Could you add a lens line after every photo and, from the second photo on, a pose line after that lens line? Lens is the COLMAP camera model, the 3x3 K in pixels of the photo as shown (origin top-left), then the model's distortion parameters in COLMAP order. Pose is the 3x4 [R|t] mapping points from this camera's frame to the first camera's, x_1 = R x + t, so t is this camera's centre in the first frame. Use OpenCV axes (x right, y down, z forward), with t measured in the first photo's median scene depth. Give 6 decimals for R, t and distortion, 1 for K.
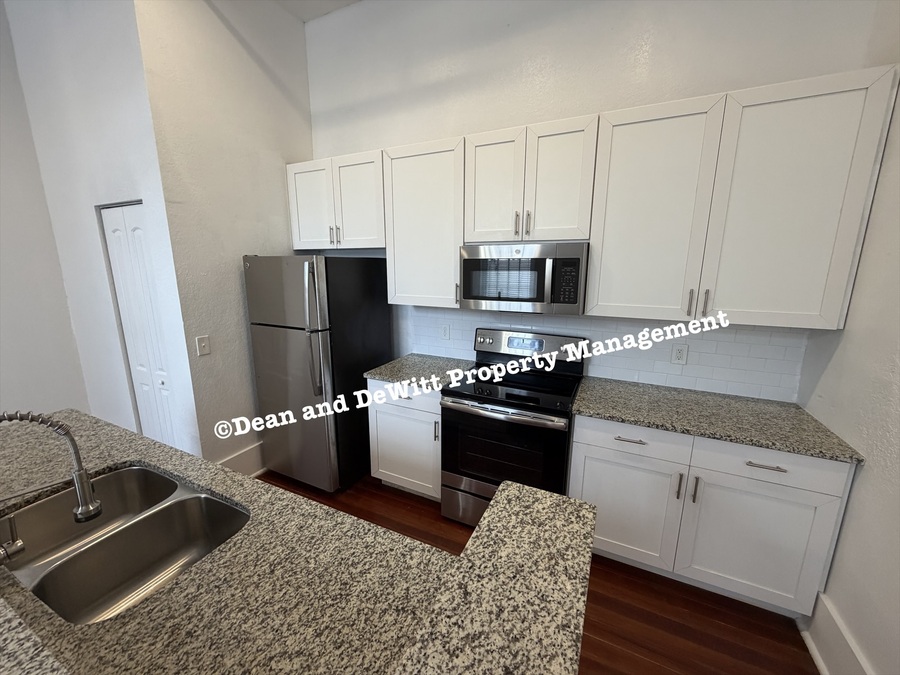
lens RADIAL K [[359.5, 0, 448.6], [0, 359.5, 335.7], [0, 0, 1]] dist [0.002569, 0.000602]
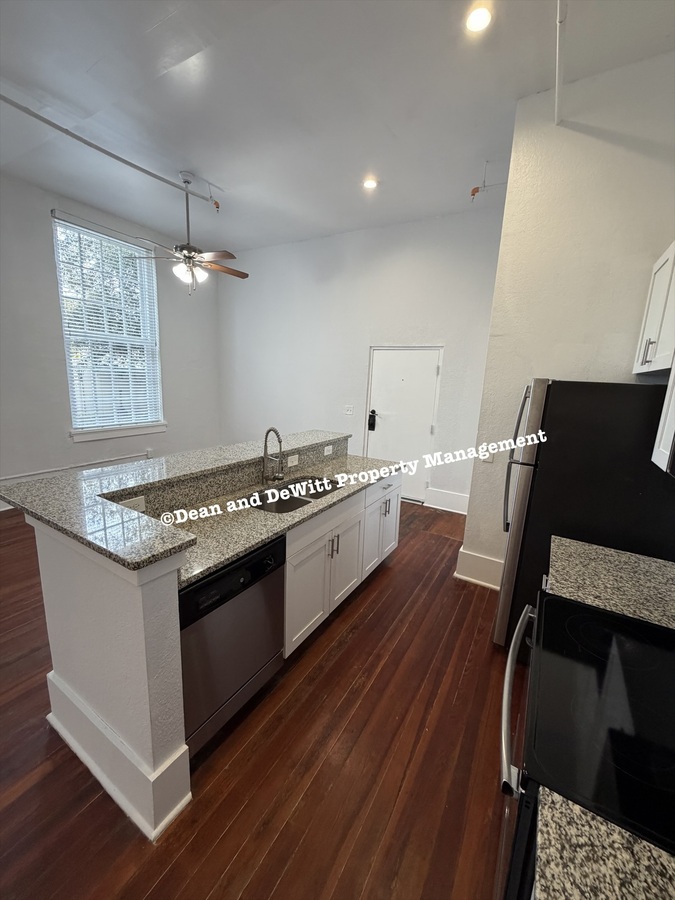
lens RADIAL K [[359.5, 0, 335.9], [0, 359.5, 449.1], [0, 0, 1]] dist [0.002569, 0.000602]
pose [[-0.094535, 0.194508, -0.976335, 0.529100], [-0.242253, 0.946752, 0.212071, -0.121360], [0.965596, 0.256568, -0.042381, 0.580786]]
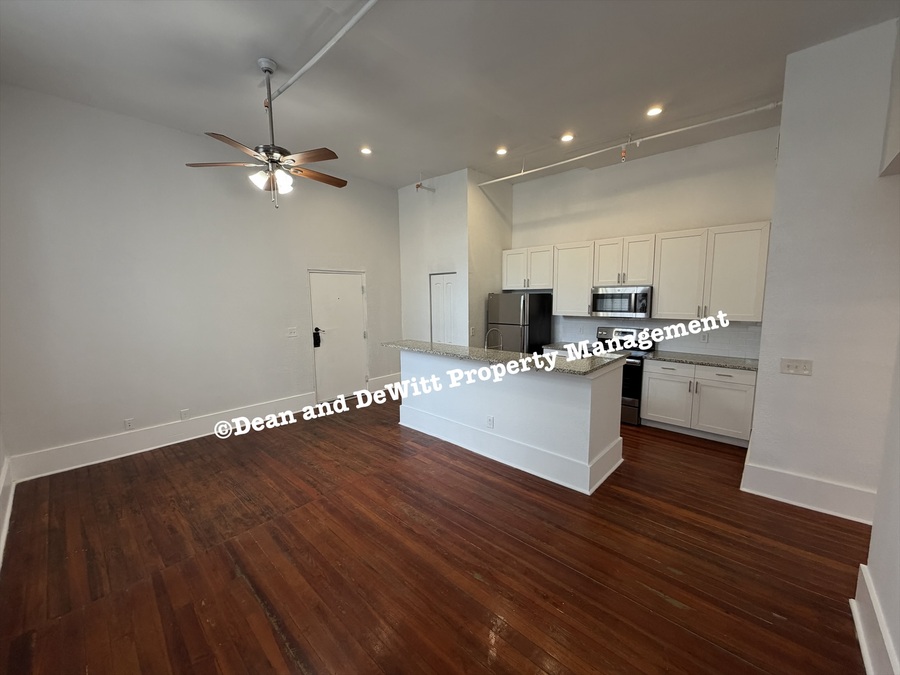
lens RADIAL K [[359.5, 0, 449.7], [0, 359.5, 336.4], [0, 0, 1]] dist [0.002569, 0.000602]
pose [[0.956873, 0.022563, -0.289630, -0.149366], [-0.046252, 0.996095, -0.075205, 0.247491], [0.286803, 0.085357, 0.954179, -1.302694]]
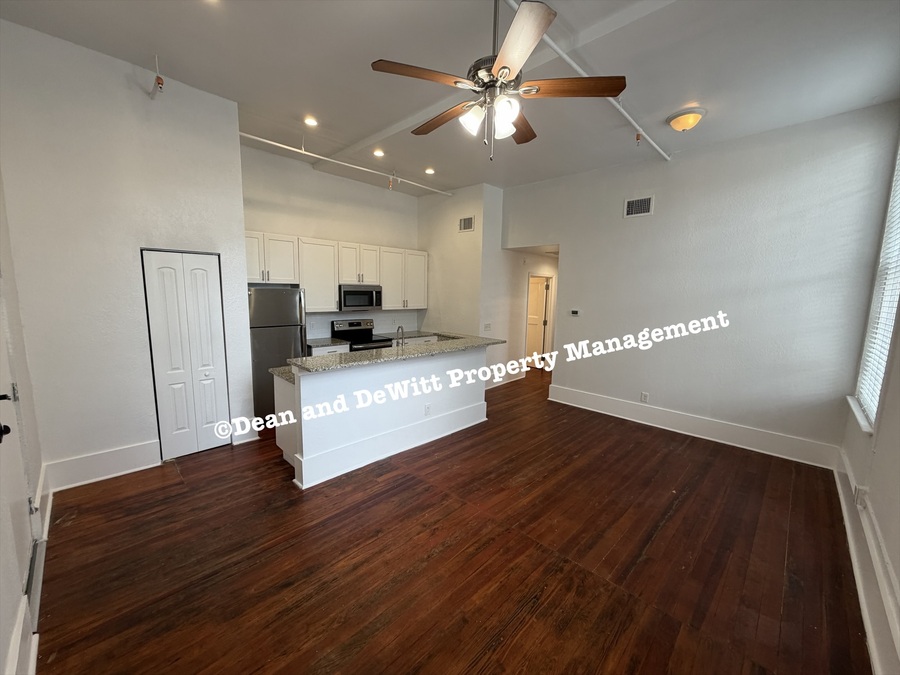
lens RADIAL K [[359.5, 0, 446.9], [0, 359.5, 335.6], [0, 0, 1]] dist [0.002569, 0.000602]
pose [[0.320528, -0.113163, 0.940455, -1.988124], [0.168310, 0.983844, 0.061020, 0.055976], [-0.932166, 0.138730, 0.334396, -0.419666]]
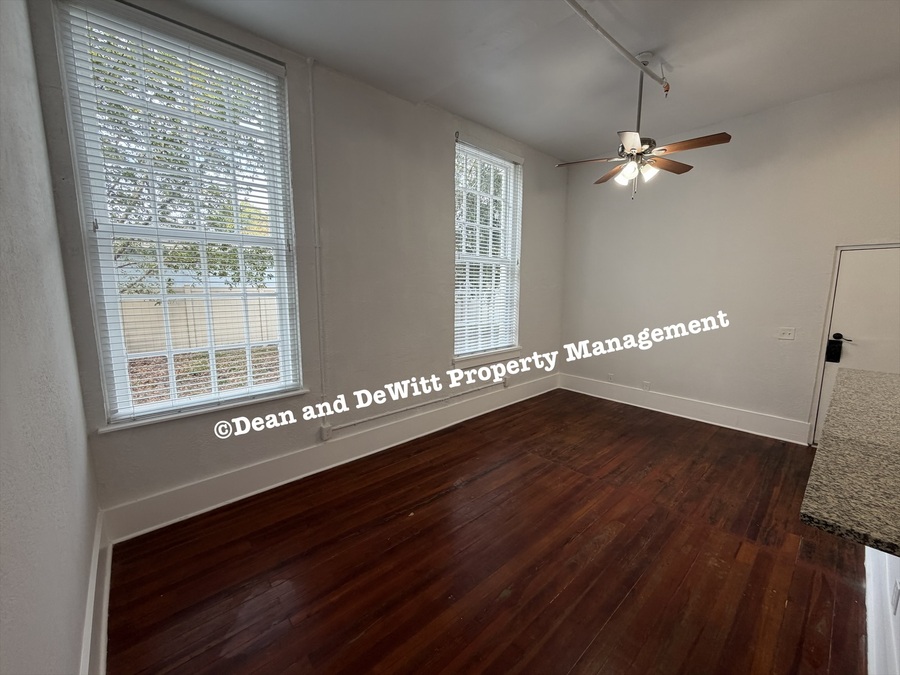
lens RADIAL K [[359.5, 0, 447.0], [0, 359.5, 336.3], [0, 0, 1]] dist [0.002569, 0.000602]
pose [[-0.383023, 0.123671, -0.915423, 0.417789], [-0.187957, 0.959832, 0.208313, 0.062509], [0.904415, 0.251849, -0.344393, -0.330570]]
